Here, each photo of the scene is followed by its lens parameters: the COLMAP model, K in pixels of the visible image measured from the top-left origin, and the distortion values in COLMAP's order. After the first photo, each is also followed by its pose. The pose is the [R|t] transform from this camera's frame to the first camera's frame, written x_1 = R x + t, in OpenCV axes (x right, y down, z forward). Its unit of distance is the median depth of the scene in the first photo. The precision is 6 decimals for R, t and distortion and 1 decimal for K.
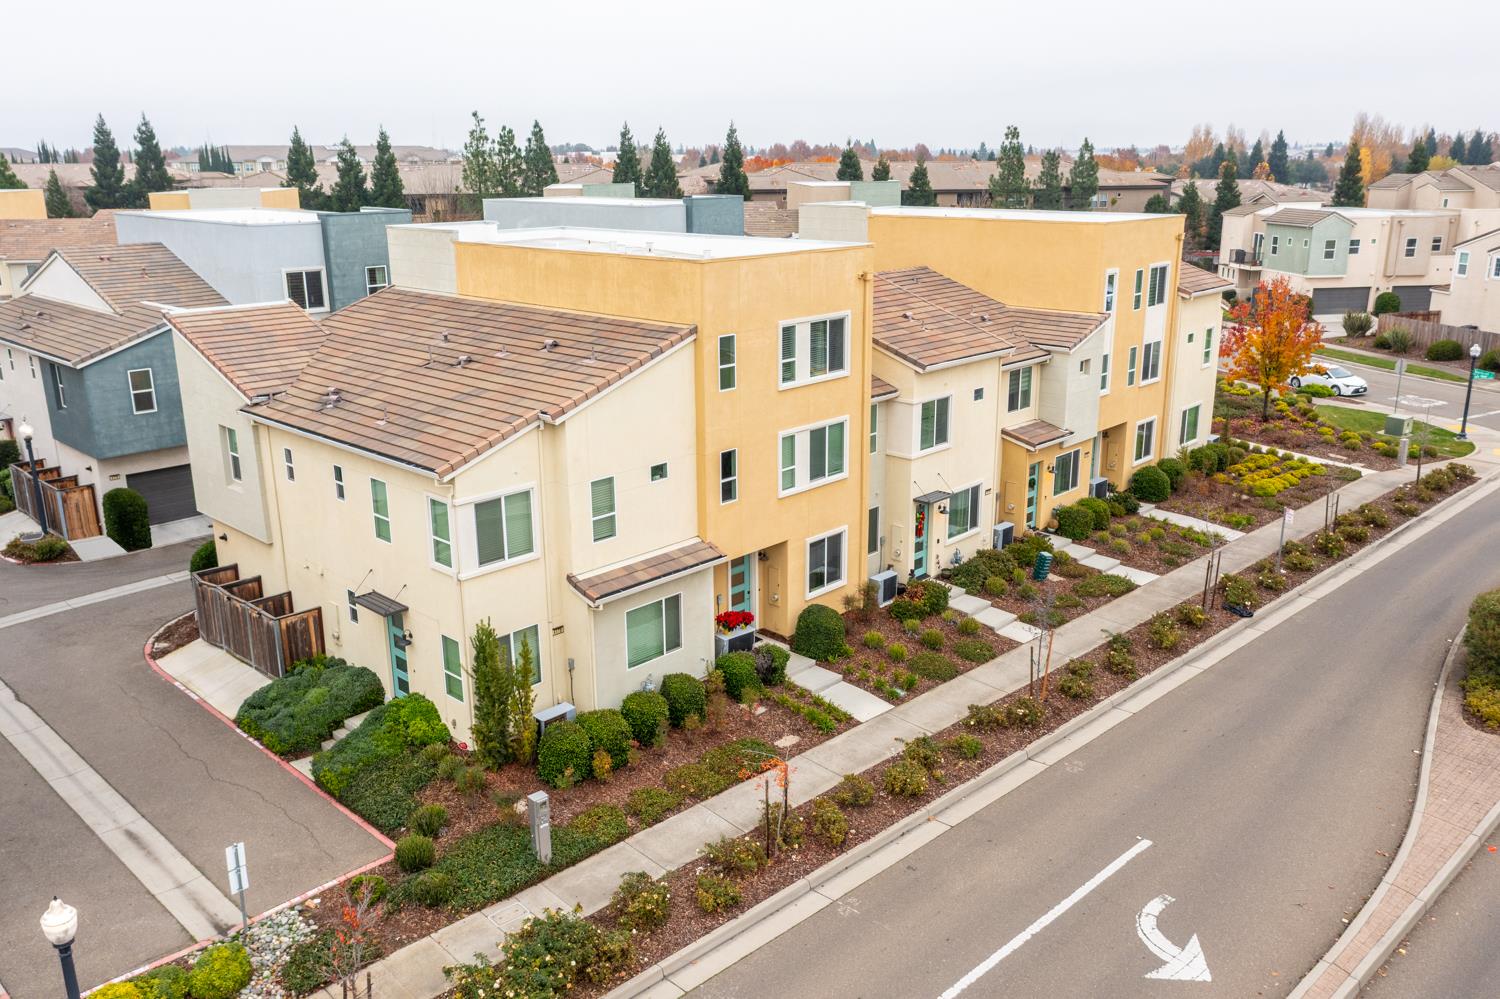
lens RADIAL K [[1213.9, 0, 750.0], [0, 1213.9, 499.5], [0, 0, 1]] dist [0.000105, -0.000026]
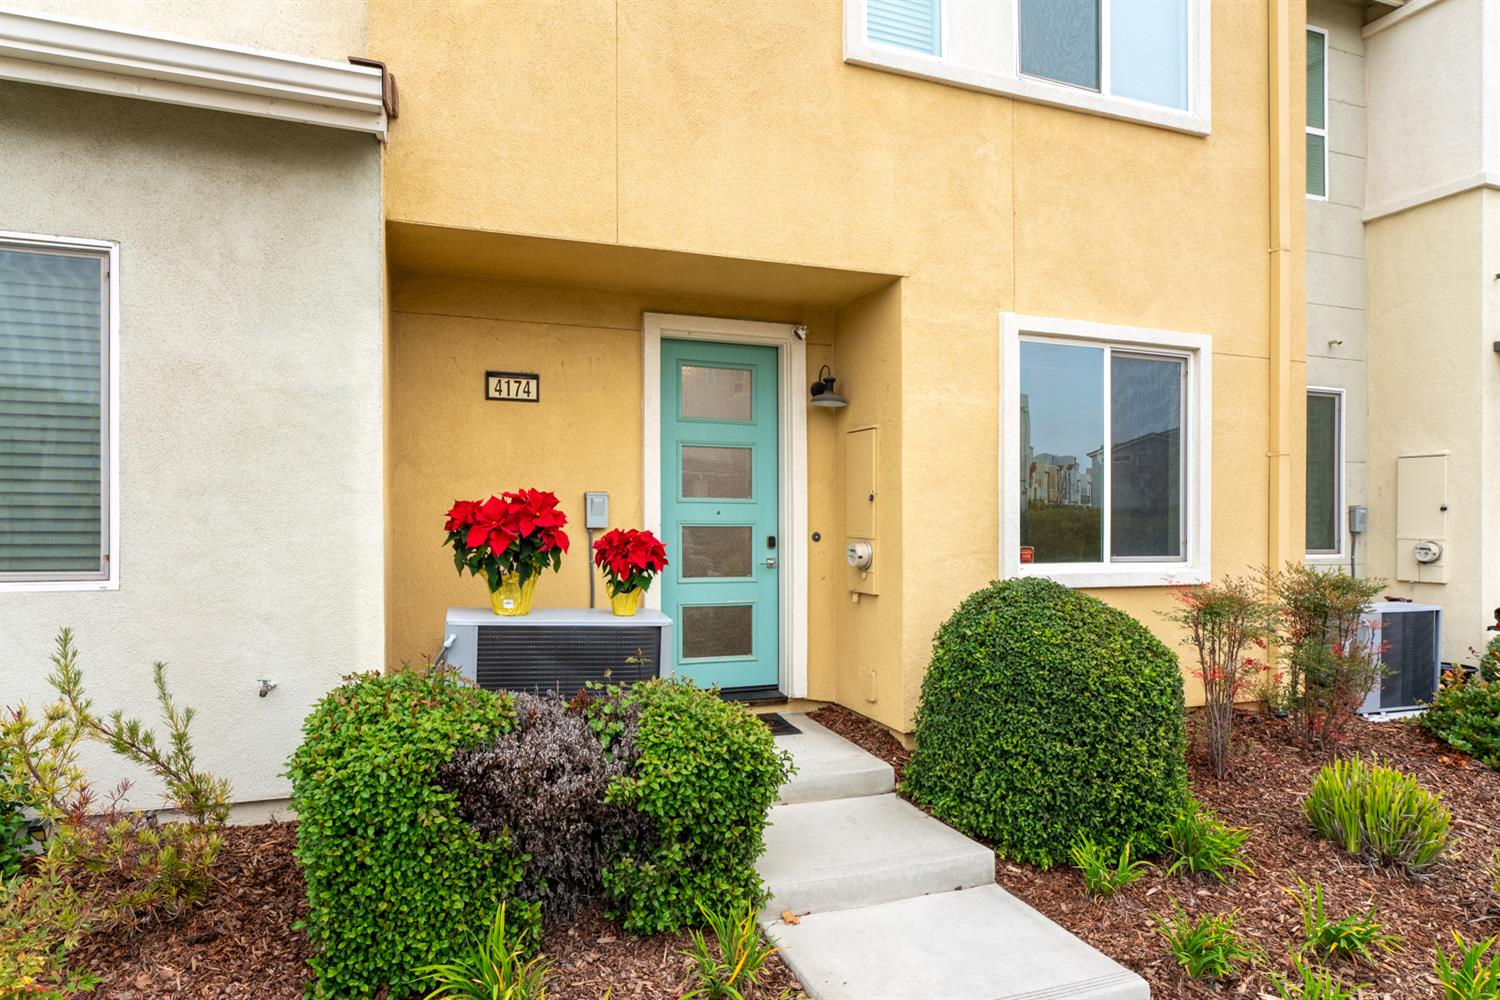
lens RADIAL K [[847.7, 0, 749.3], [0, 847.7, 525.9], [0, 0, 1]] dist [0.002244, 0.000298]
pose [[0.896158, 0.004638, -0.443710, 0.073587], [-0.124340, 0.962510, -0.241068, 0.115673], [0.425957, 0.271206, 0.863138, 0.828996]]
